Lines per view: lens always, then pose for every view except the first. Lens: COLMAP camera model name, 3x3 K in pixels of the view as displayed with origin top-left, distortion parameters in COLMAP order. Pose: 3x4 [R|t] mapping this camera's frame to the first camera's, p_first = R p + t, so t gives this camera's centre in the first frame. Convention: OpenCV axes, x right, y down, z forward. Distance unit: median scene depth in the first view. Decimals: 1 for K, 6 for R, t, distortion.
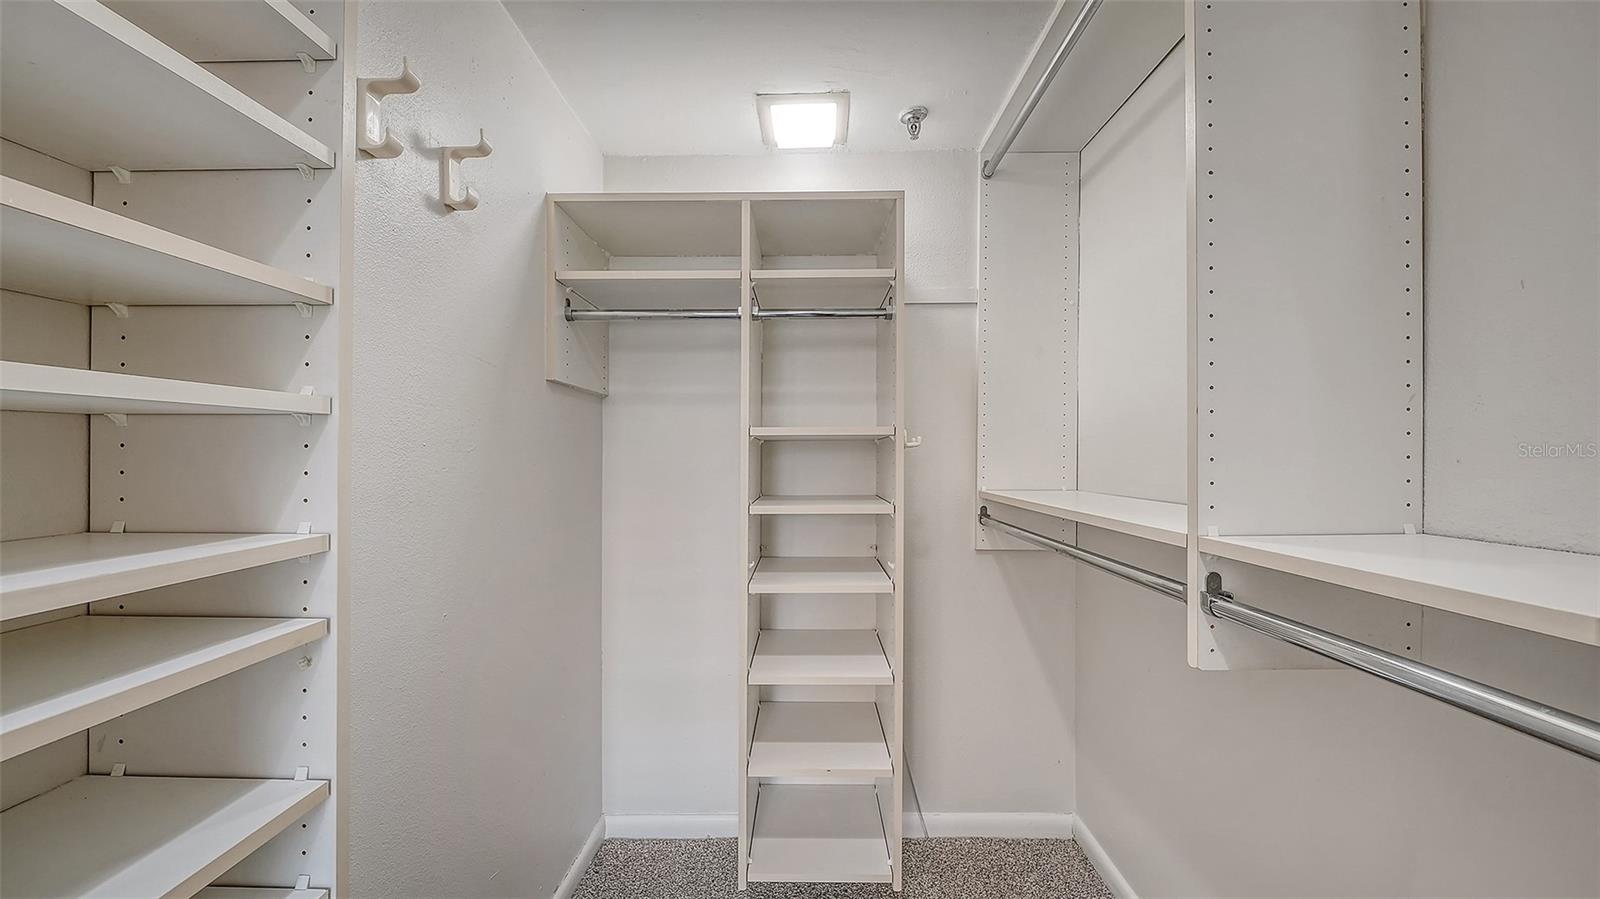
lens RADIAL K [[574.9, 0, 805.0], [0, 574.9, 449.7], [0, 0, 1]] dist [-0.003462, -0.000527]
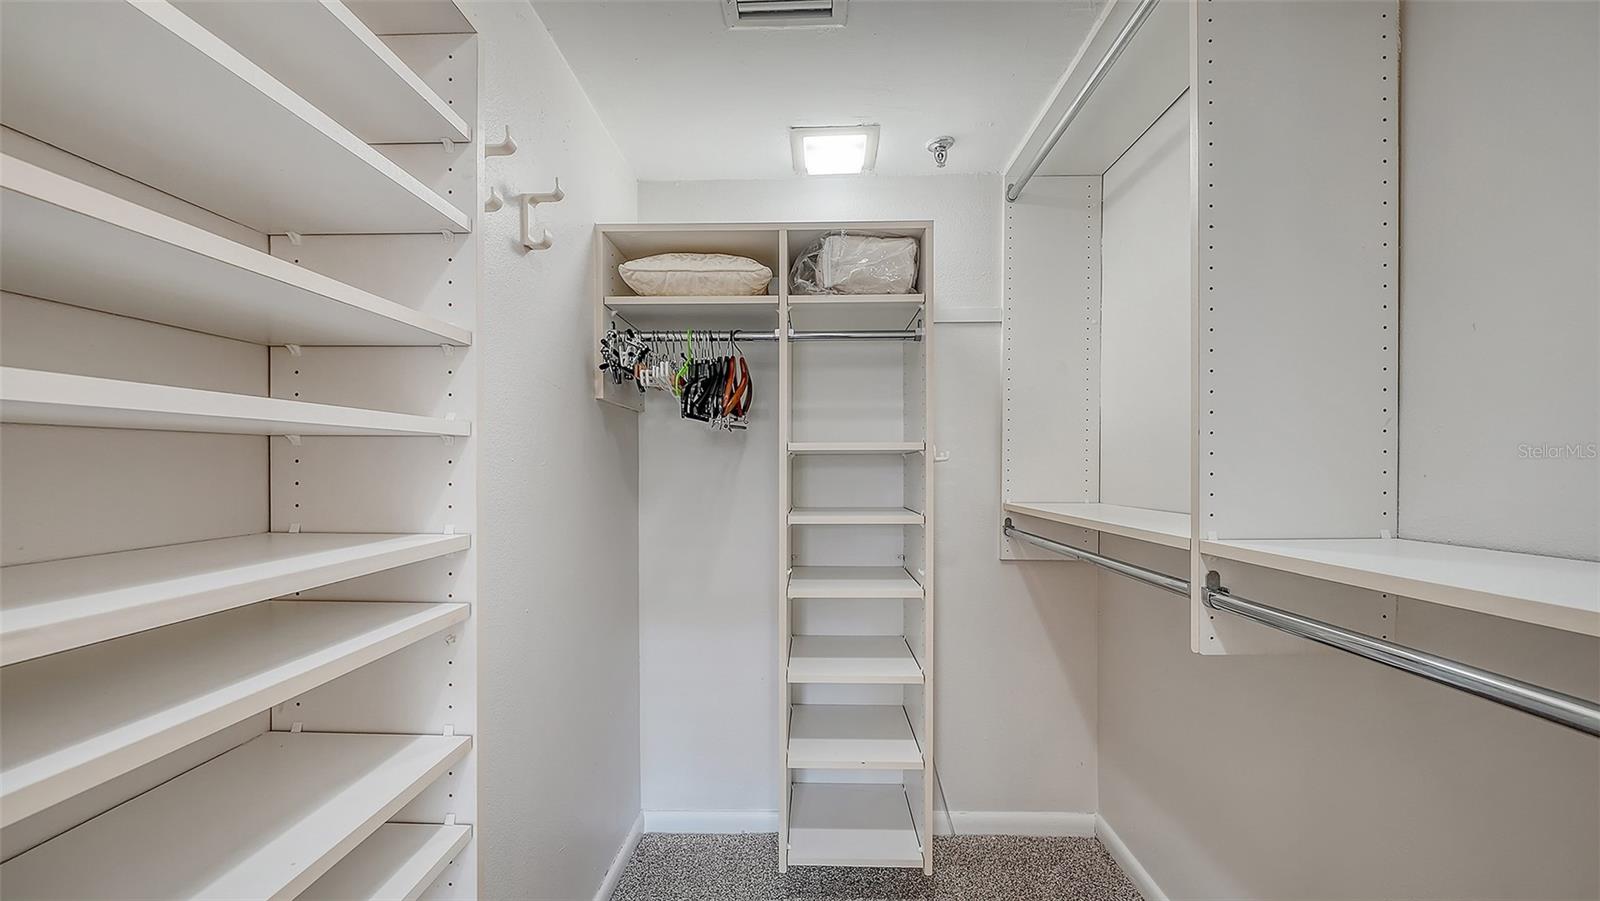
lens RADIAL K [[601.7, 0, 794.1], [0, 601.7, 460.0], [0, 0, 1]] dist [0.000081, 0.000089]
pose [[0.999457, 0.000586, -0.032951, -0.053709], [-0.000691, 0.999995, -0.003188, -0.003715], [0.032949, 0.003209, 0.999452, -0.136168]]
